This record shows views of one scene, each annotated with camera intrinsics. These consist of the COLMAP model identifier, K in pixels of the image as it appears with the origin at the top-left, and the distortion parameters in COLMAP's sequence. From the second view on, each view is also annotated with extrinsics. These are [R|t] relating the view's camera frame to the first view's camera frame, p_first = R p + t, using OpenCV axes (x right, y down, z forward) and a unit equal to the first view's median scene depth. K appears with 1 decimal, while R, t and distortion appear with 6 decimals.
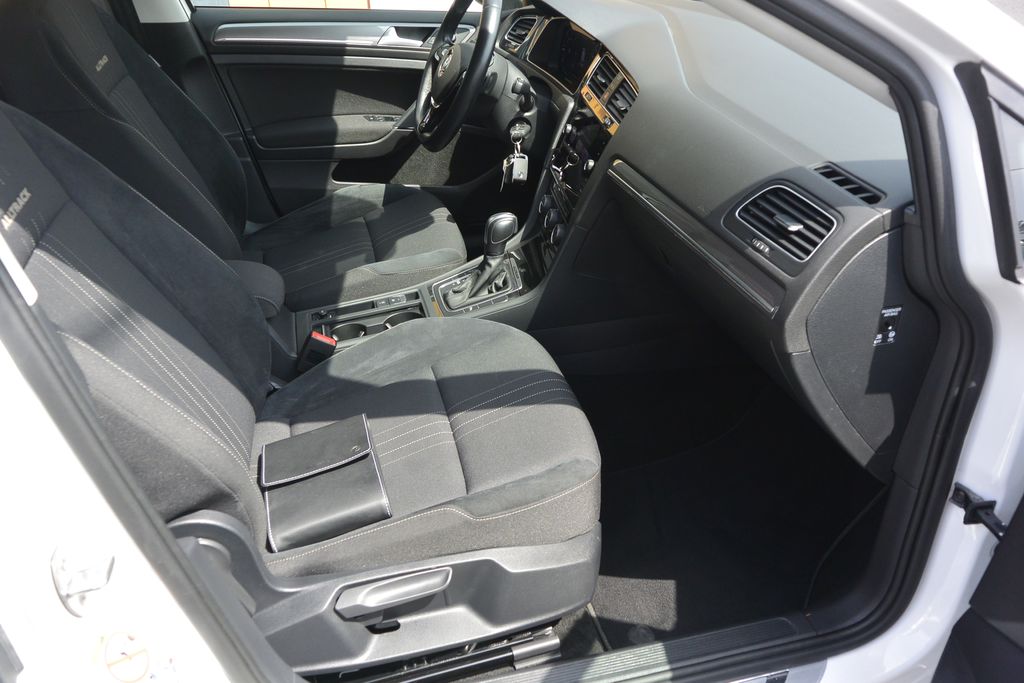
lens RADIAL K [[794.3, 0, 515.1], [0, 794.3, 339.5], [0, 0, 1]] dist [-0.011907, 0.013276]
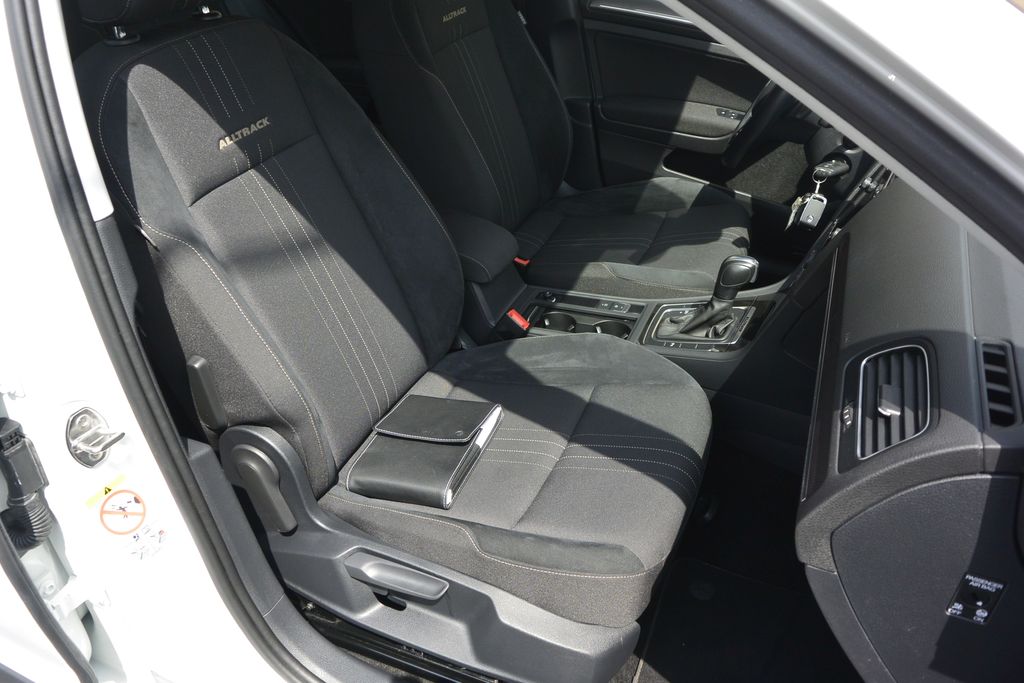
lens RADIAL K [[794.3, 0, 512.7], [0, 794.3, 341.4], [0, 0, 1]] dist [-0.011907, 0.013276]
pose [[0.788151, 0.361655, -0.498019, 0.249993], [-0.333550, 0.931008, 0.148219, -0.114661], [0.517264, 0.049295, 0.854405, 0.123437]]
